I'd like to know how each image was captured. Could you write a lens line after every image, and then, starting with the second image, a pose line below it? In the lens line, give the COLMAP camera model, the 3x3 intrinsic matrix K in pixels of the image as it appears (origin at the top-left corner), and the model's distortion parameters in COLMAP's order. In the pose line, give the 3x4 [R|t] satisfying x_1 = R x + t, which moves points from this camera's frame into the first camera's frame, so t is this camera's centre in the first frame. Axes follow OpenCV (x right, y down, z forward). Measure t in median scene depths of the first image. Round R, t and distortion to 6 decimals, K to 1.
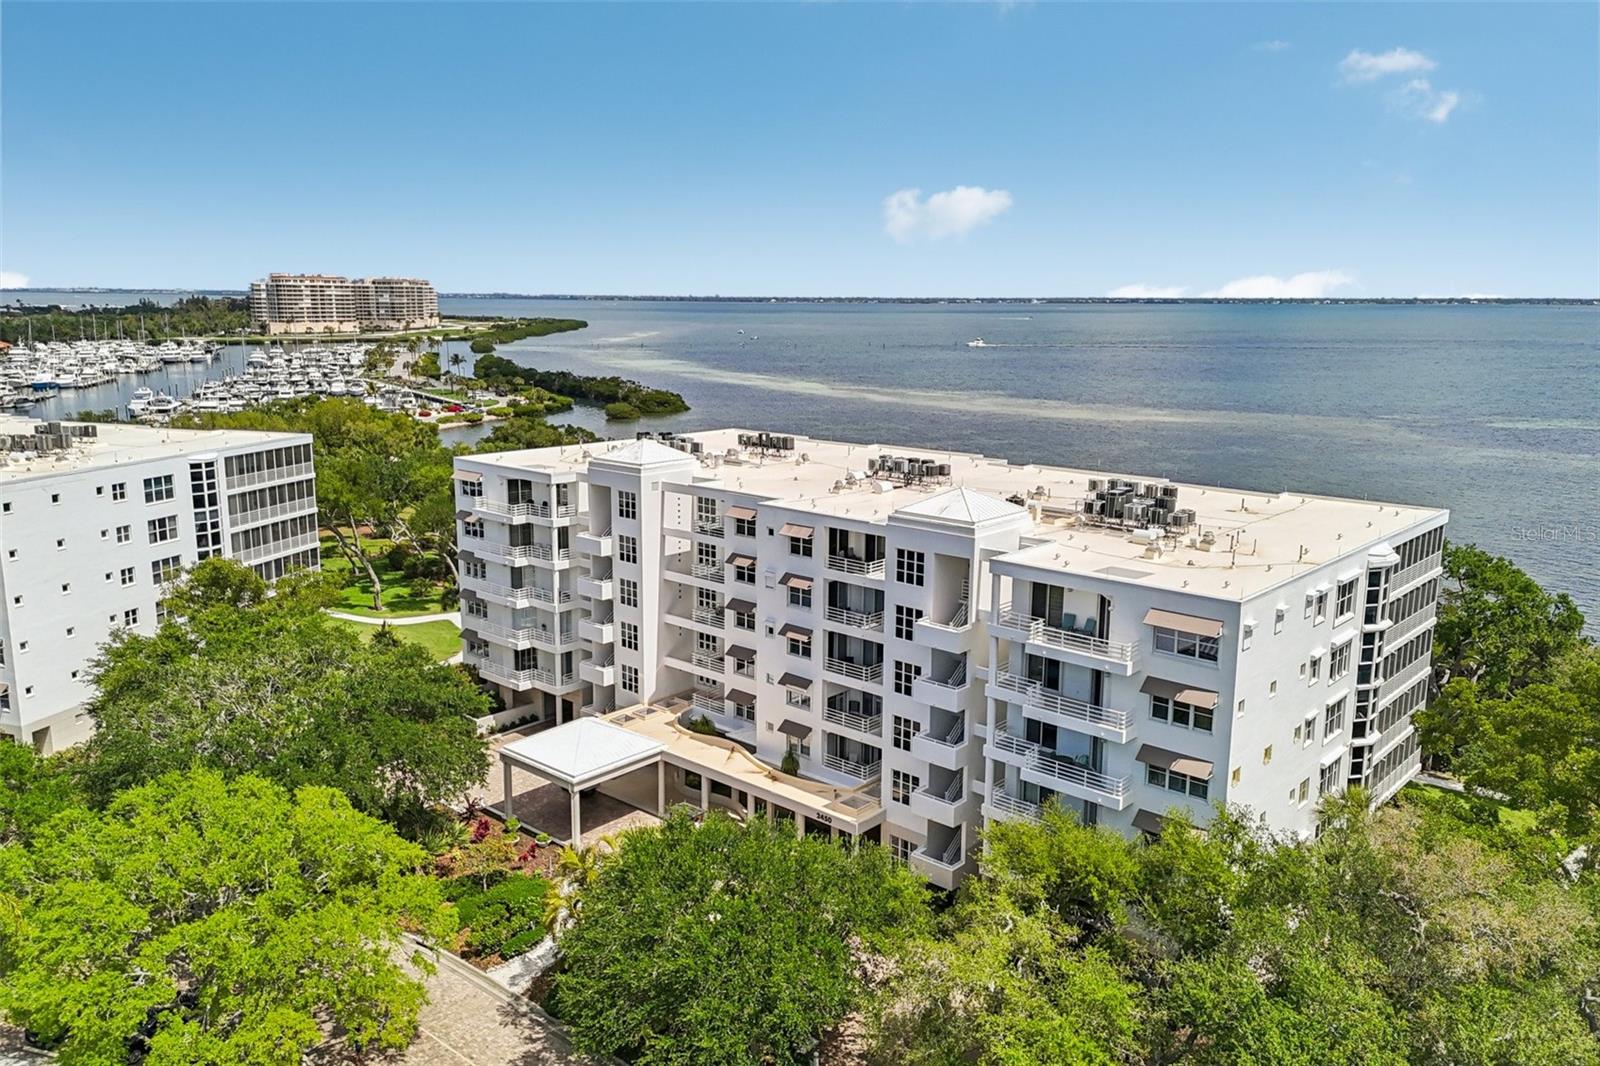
lens RADIAL K [[1189.6, 0, 791.2], [0, 1189.6, 533.5], [0, 0, 1]] dist [0.056166, -0.046535]
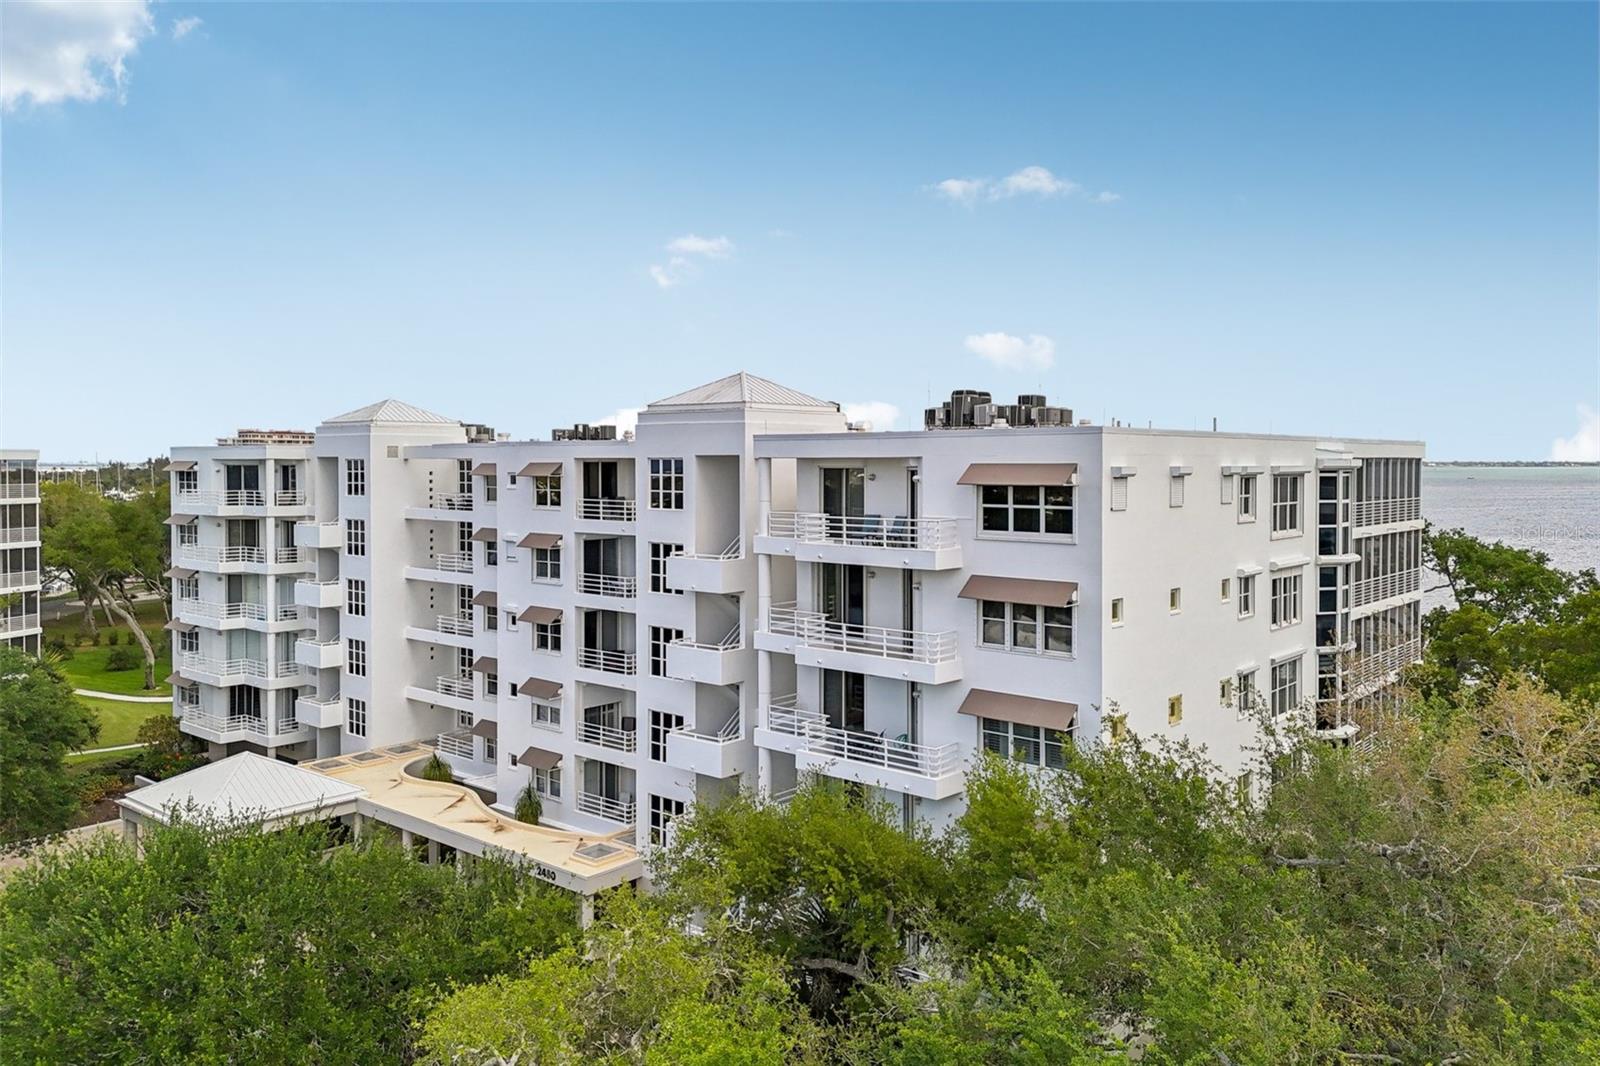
lens RADIAL K [[1189.6, 0, 805.0], [0, 1189.6, 500.8], [0, 0, 1]] dist [0.056166, -0.046535]
pose [[0.999576, -0.003499, 0.028916, 0.133962], [0.008192, 0.986460, -0.163799, 0.126896], [-0.027952, 0.163966, 0.986070, 0.268700]]
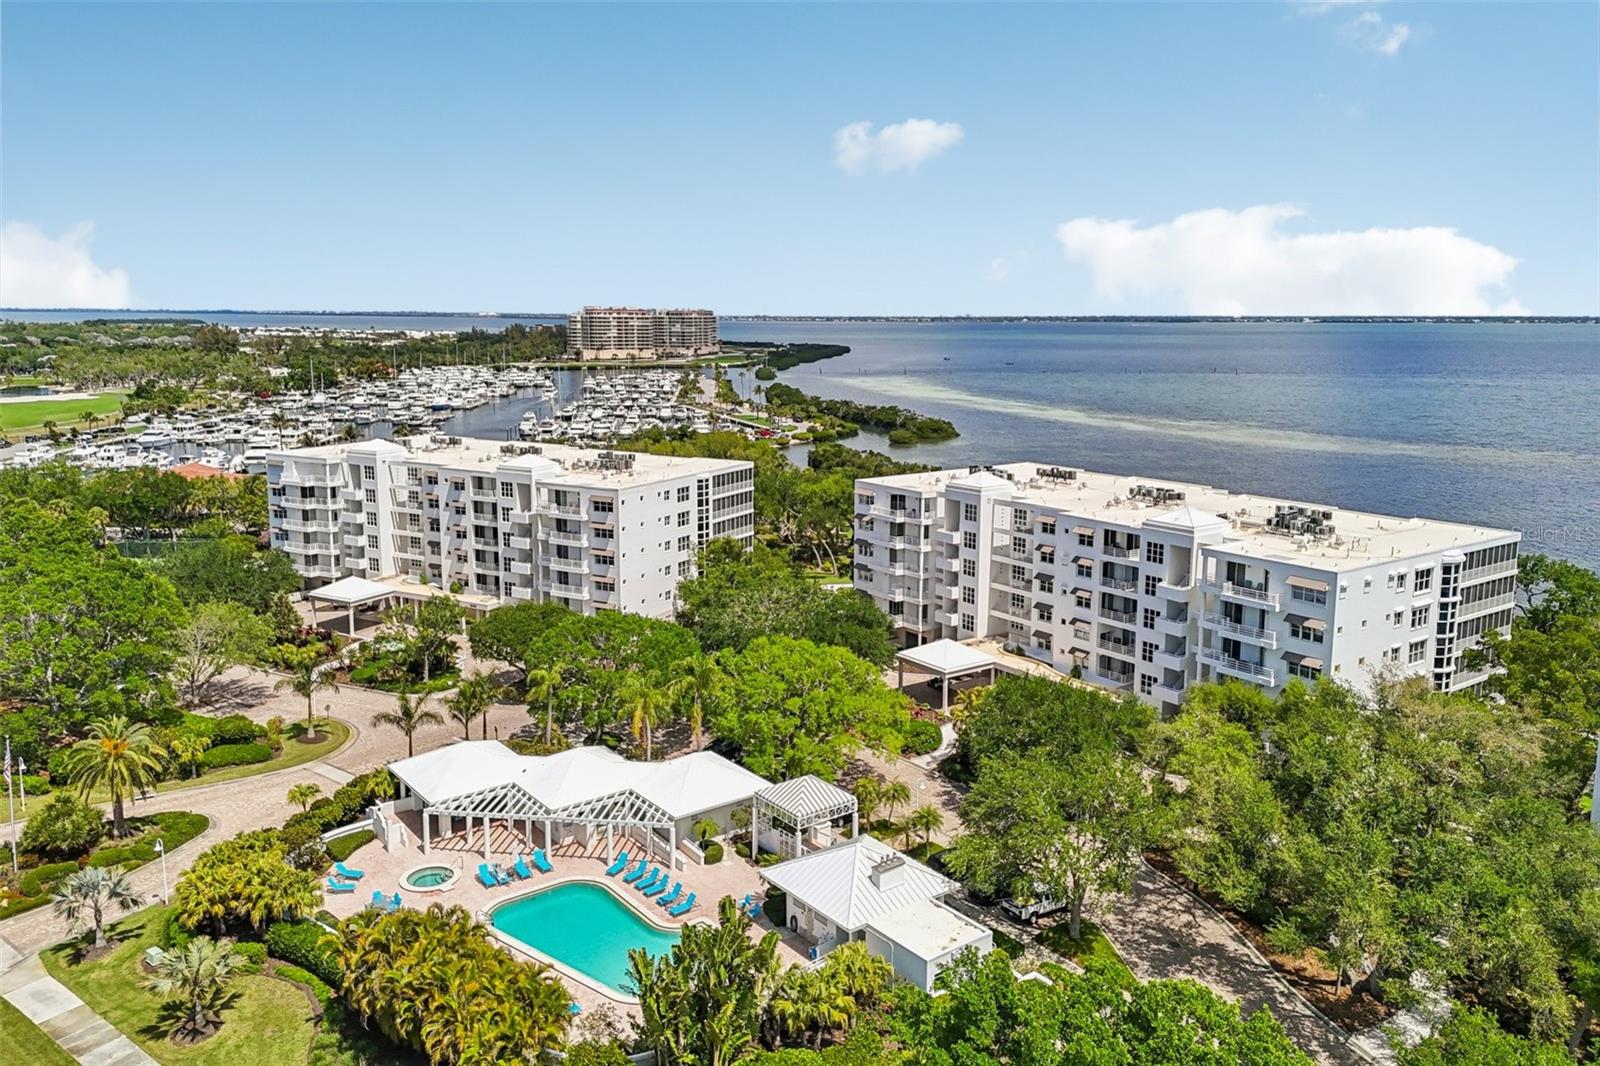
lens RADIAL K [[1181.4, 0, 794.6], [0, 1181.4, 496.3], [0, 0, 1]] dist [0.052392, -0.032498]
pose [[0.979202, 0.029316, -0.200756, -0.056150], [-0.038377, 0.998406, -0.041392, 0.031680], [0.199223, 0.048236, 0.978766, -0.651769]]
